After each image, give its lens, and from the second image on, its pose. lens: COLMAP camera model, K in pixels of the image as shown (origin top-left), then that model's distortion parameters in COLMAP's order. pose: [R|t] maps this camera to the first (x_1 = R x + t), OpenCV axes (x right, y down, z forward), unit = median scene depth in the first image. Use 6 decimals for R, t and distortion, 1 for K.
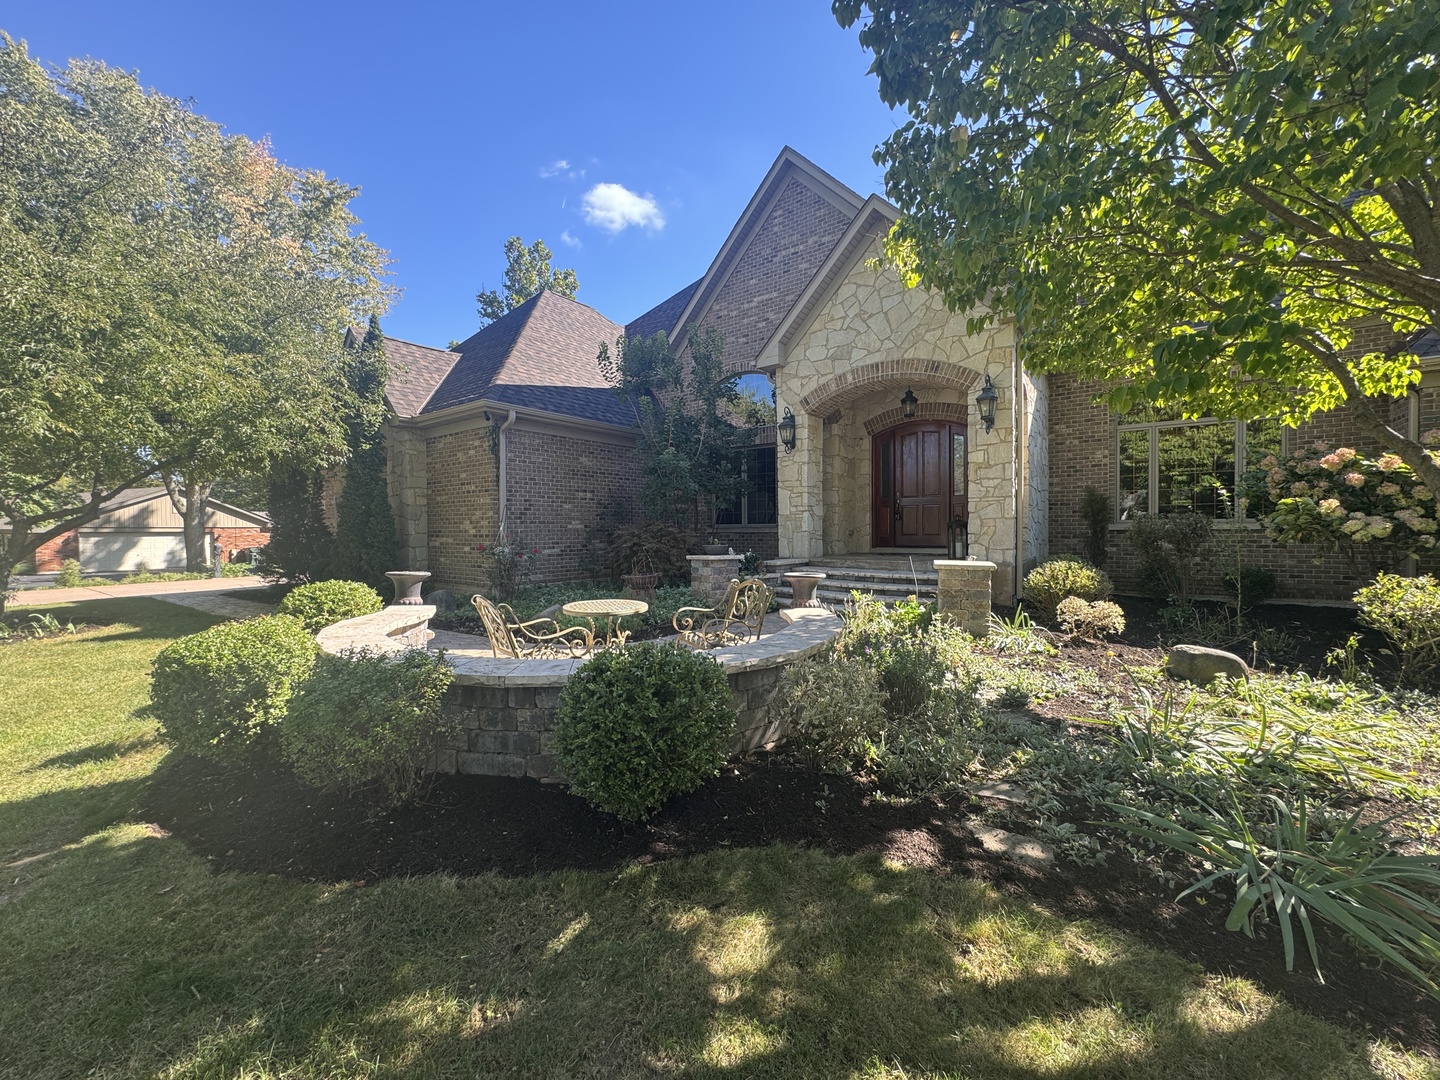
lens RADIAL K [[575.6, 0, 720.0], [0, 575.6, 540.0], [0, 0, 1]] dist [-0.001288, 0.000334]
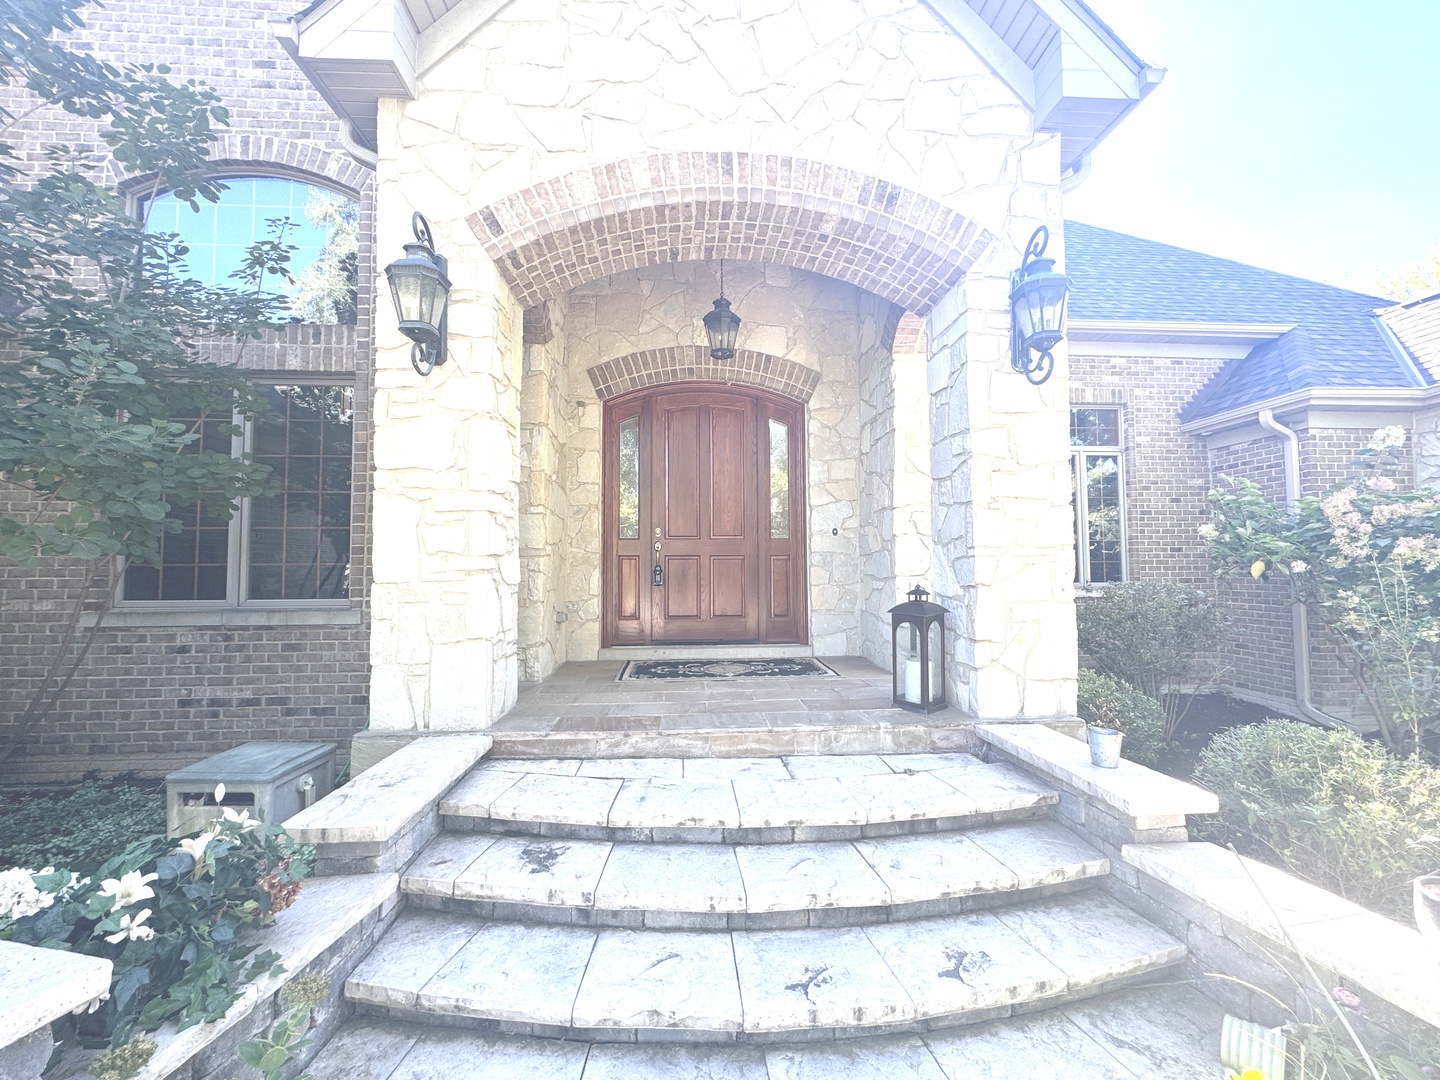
lens RADIAL K [[575.6, 0, 720.0], [0, 575.6, 540.0], [0, 0, 1]] dist [-0.001288, 0.000334]
pose [[0.762925, 0.033517, 0.645618, 0.058732], [0.009996, 0.997924, -0.063619, -0.056567], [-0.646410, 0.054990, 0.761006, 0.830700]]
